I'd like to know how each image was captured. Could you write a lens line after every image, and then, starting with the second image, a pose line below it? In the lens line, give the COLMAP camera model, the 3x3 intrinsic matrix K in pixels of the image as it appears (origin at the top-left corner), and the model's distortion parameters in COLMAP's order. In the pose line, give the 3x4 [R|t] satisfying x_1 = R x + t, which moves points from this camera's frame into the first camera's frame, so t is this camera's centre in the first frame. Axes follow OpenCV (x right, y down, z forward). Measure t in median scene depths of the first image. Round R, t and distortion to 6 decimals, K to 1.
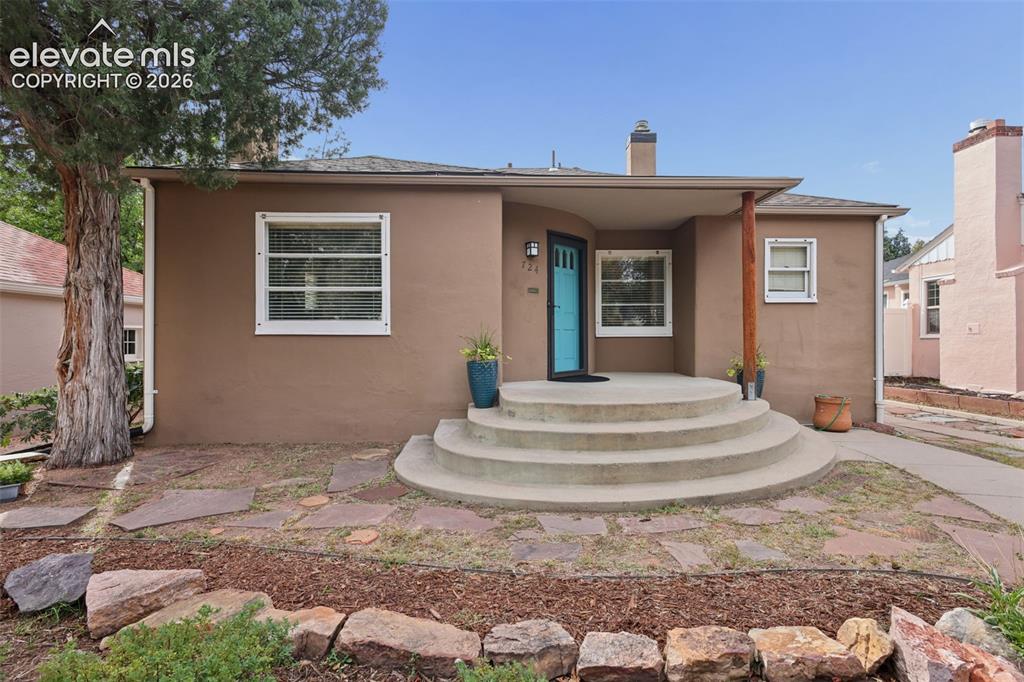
lens RADIAL K [[477.2, 0, 509.9], [0, 477.2, 353.2], [0, 0, 1]] dist [0.002514, 0.001188]
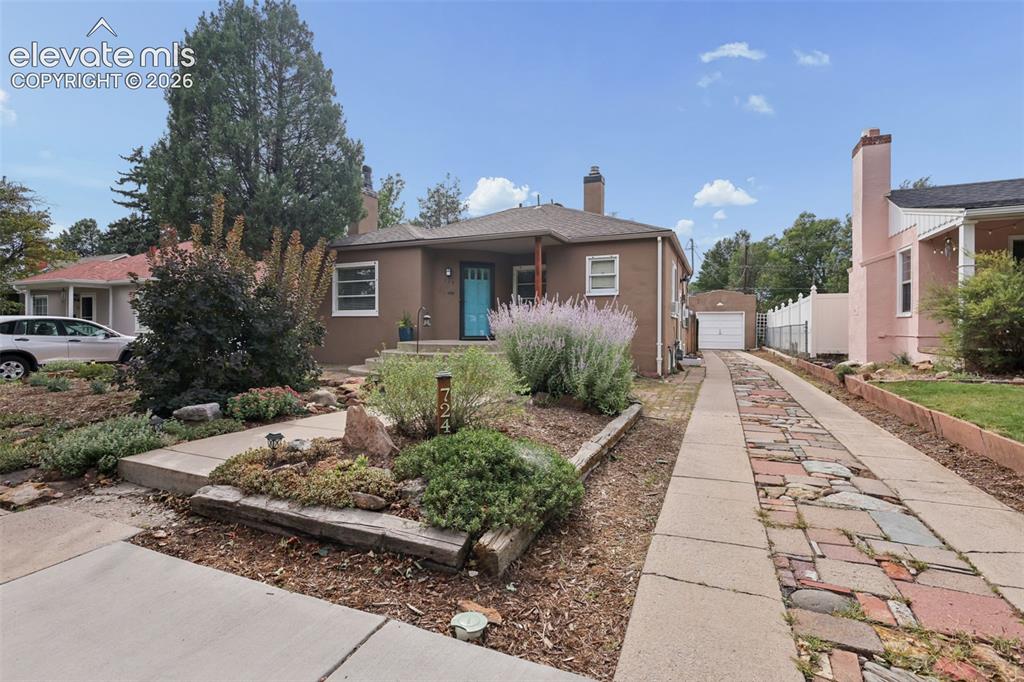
lens RADIAL K [[477.2, 0, 509.9], [0, 477.2, 353.2], [0, 0, 1]] dist [0.002514, 0.001188]
pose [[0.899879, 0.027530, -0.435269, 1.019975], [-0.018949, 0.999531, 0.024044, 0.055760], [0.435727, -0.013389, 0.899979, -0.587238]]
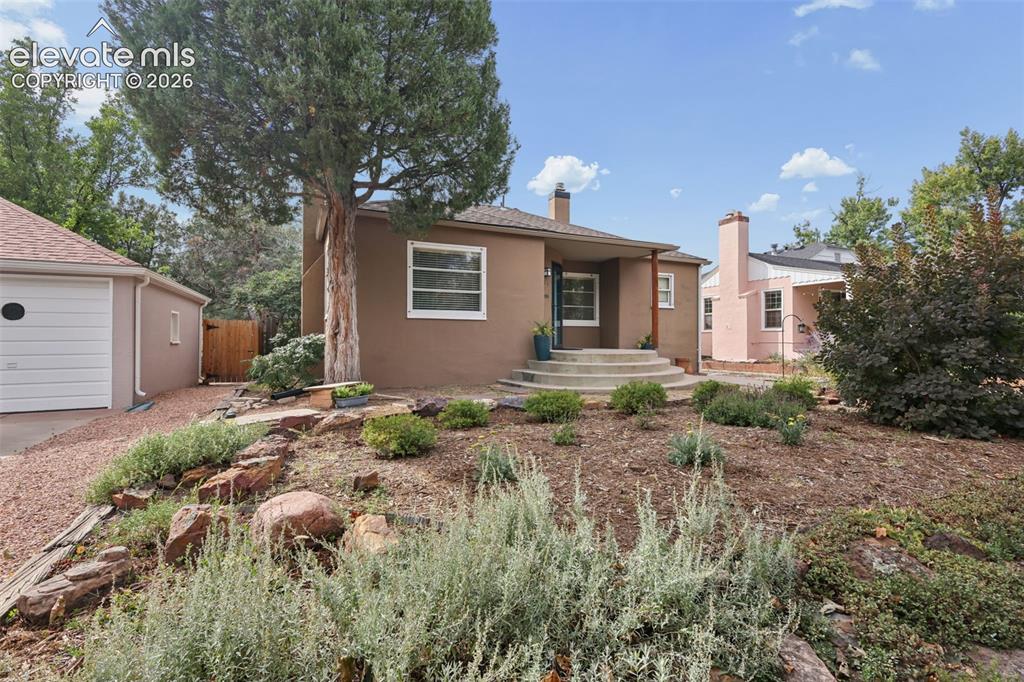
lens RADIAL K [[477.2, 0, 509.9], [0, 477.2, 353.2], [0, 0, 1]] dist [0.002514, 0.001188]
pose [[0.924840, -0.005828, 0.380311, -0.655604], [0.007089, 0.999973, -0.001916, 0.066620], [-0.380290, 0.004468, 0.924857, -0.472032]]
